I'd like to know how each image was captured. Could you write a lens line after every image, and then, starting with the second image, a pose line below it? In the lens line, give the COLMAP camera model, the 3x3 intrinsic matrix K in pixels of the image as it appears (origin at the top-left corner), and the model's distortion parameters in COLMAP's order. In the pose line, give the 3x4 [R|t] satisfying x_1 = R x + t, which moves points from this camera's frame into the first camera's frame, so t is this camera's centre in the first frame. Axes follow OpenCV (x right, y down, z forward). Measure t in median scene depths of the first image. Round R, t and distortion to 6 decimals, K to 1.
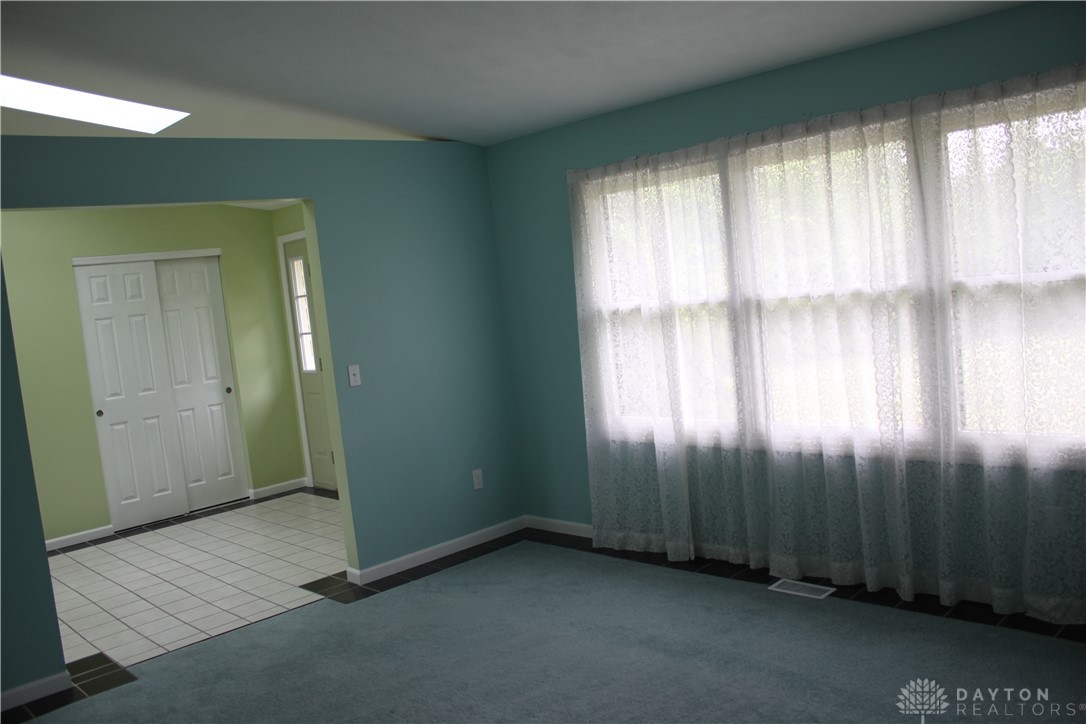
lens RADIAL K [[911.9, 0, 543.0], [0, 911.9, 362.0], [0, 0, 1]] dist [-0.089189, 0.005261]
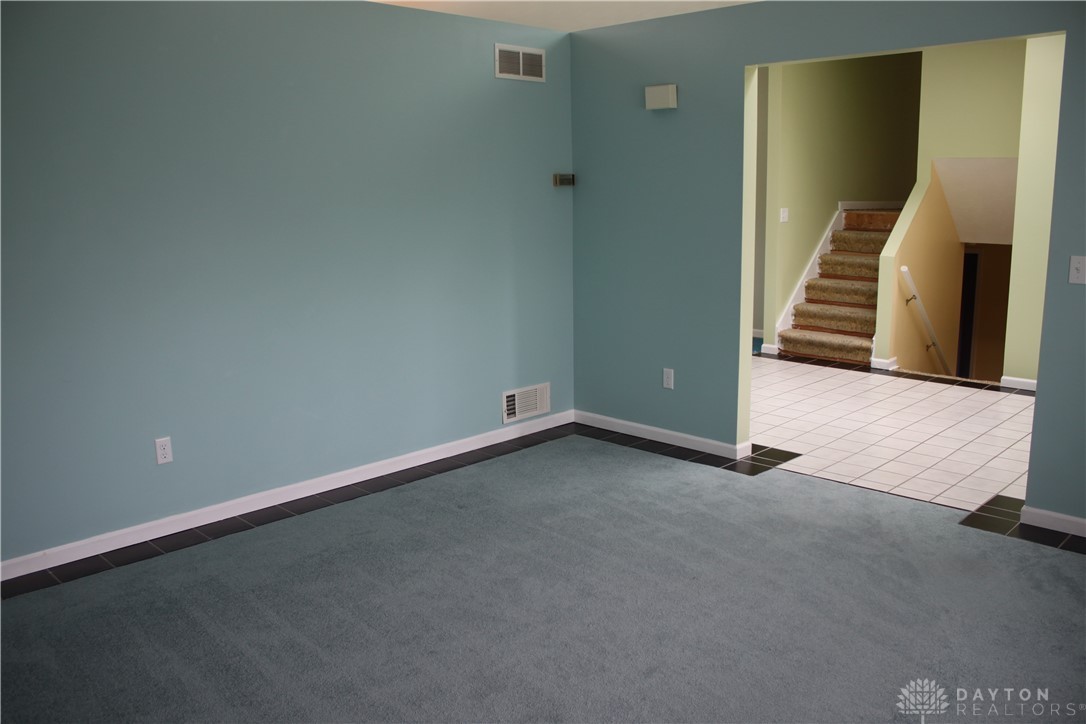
lens RADIAL K [[911.9, 0, 543.0], [0, 911.9, 362.0], [0, 0, 1]] dist [-0.089189, 0.005261]
pose [[0.036576, 0.298228, -0.953794, 0.578813], [-0.079773, 0.952258, 0.294689, -0.108317], [0.996142, 0.065309, 0.058620, 0.581324]]
